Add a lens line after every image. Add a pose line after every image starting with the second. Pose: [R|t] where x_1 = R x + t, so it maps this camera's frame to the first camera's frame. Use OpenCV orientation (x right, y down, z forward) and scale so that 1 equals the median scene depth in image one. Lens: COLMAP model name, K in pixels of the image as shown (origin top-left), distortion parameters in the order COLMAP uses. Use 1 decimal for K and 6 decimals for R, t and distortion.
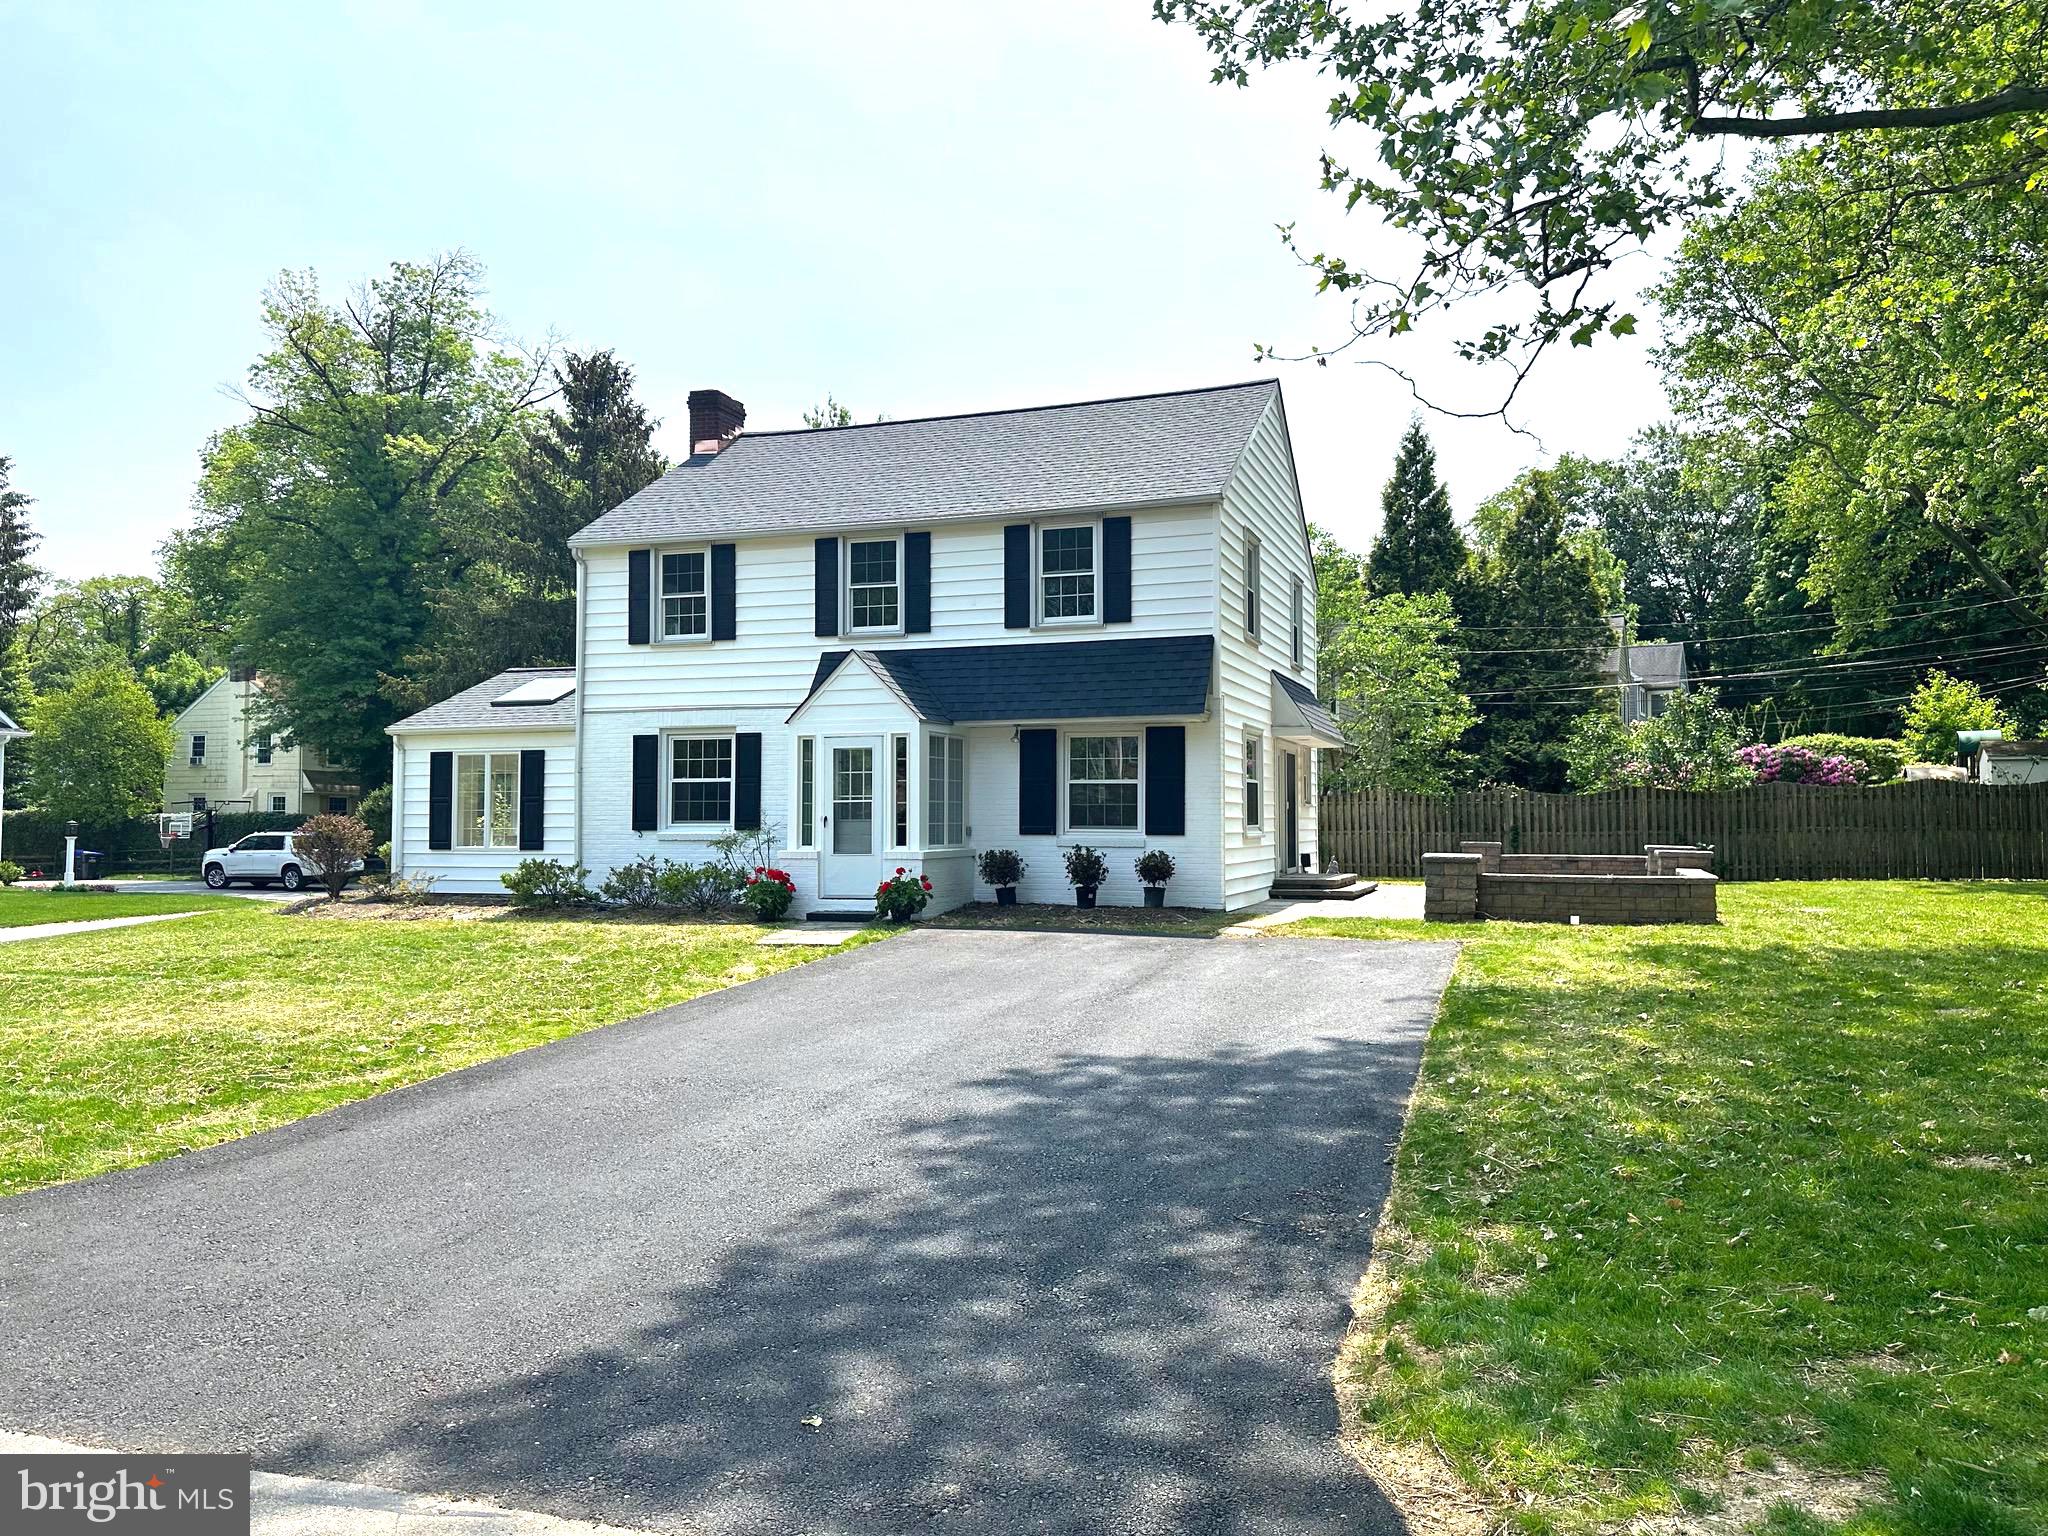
lens RADIAL K [[1421.2, 0, 1031.0], [0, 1421.2, 763.4], [0, 0, 1]] dist [0.125340, -0.170369]
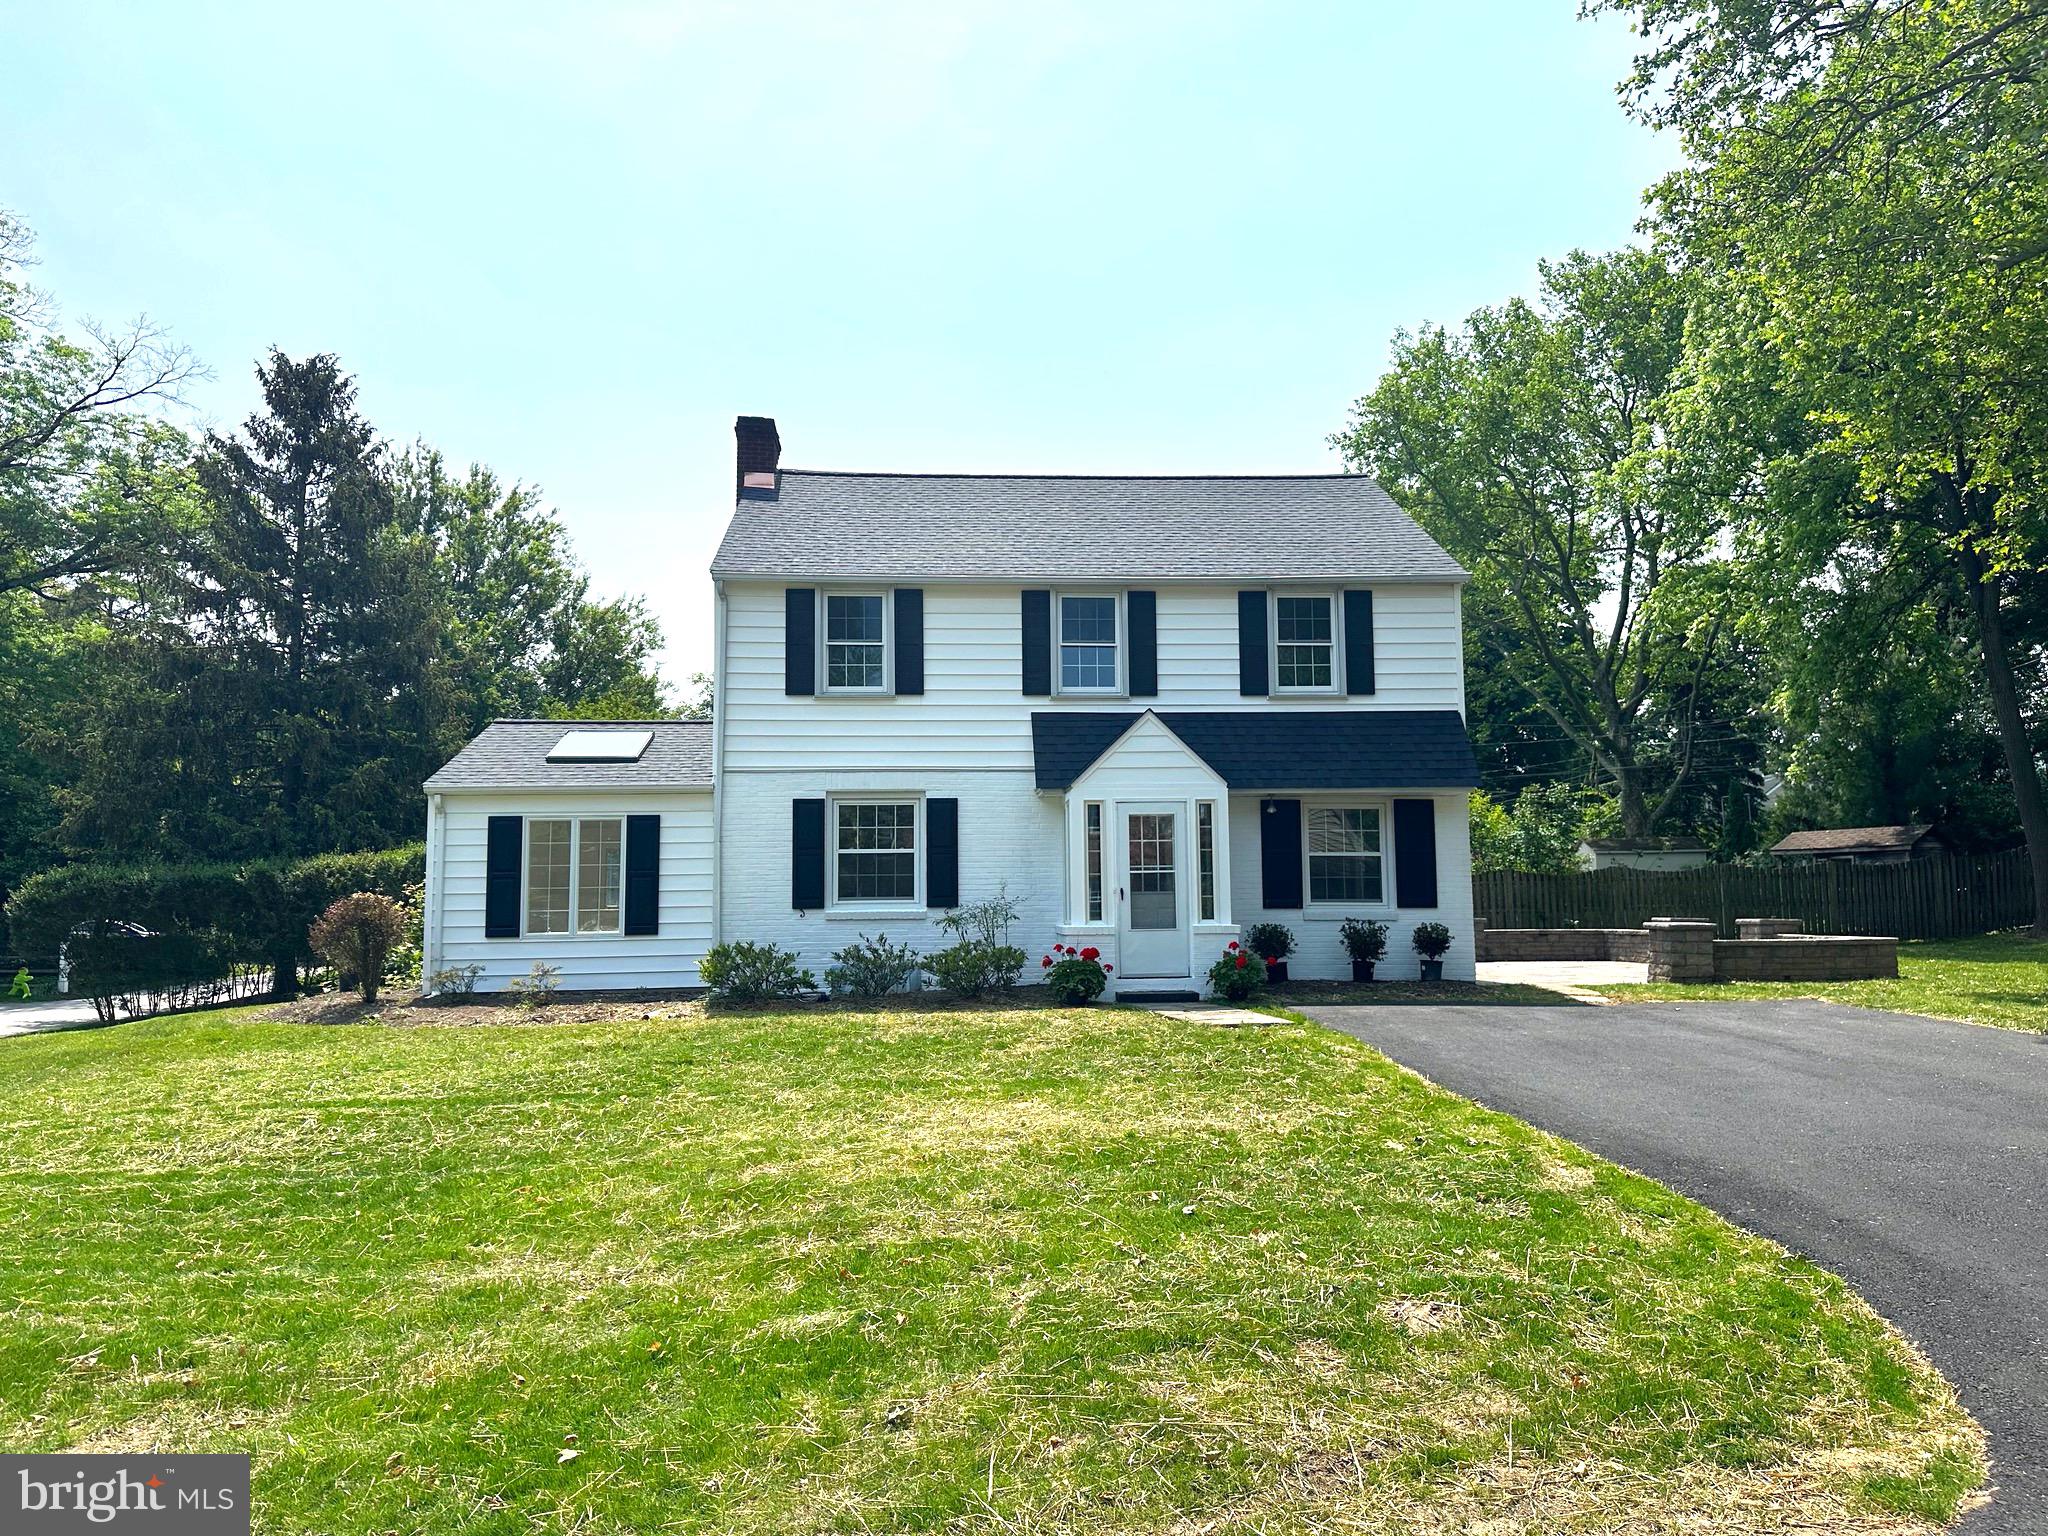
lens RADIAL K [[1421.2, 0, 1031.0], [0, 1421.2, 763.4], [0, 0, 1]] dist [0.125340, -0.170369]
pose [[0.921364, 0.031449, 0.387426, -0.542953], [-0.005457, 0.997670, -0.068008, 0.019082], [-0.388662, 0.060546, 0.919389, 0.169296]]
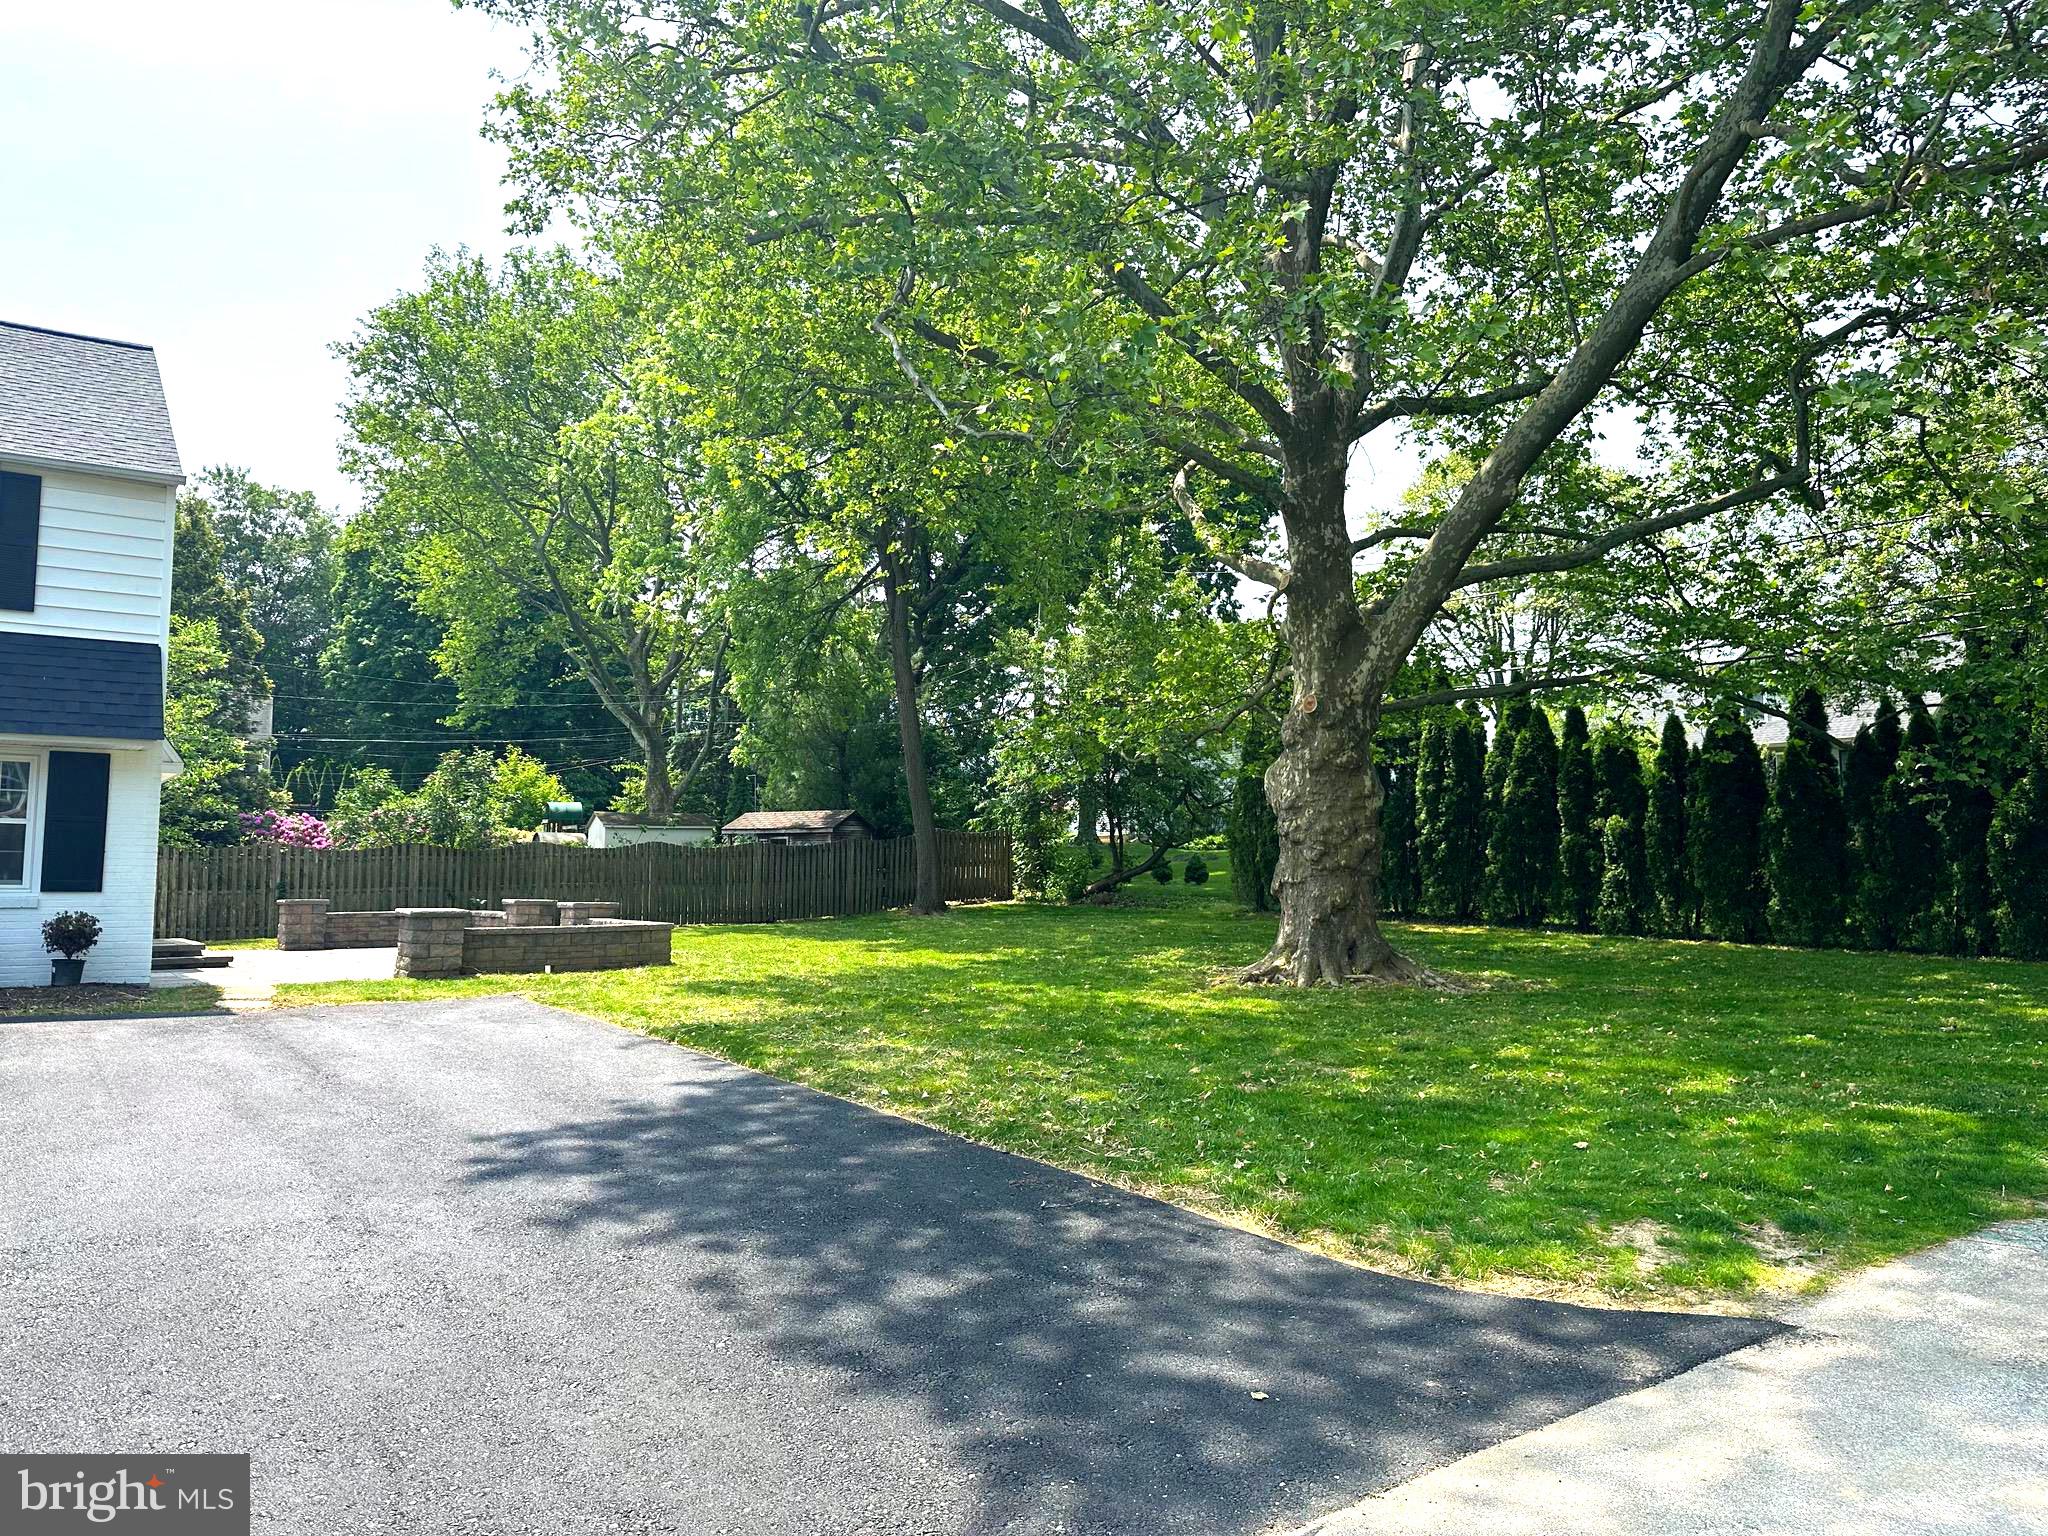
lens RADIAL K [[1421.2, 0, 1031.0], [0, 1421.2, 763.4], [0, 0, 1]] dist [0.125340, -0.170369]
pose [[0.551350, 0.068759, 0.831436, -0.277039], [-0.033627, 0.997620, -0.060203, 0.010534], [-0.833596, 0.005234, 0.552350, 0.123667]]
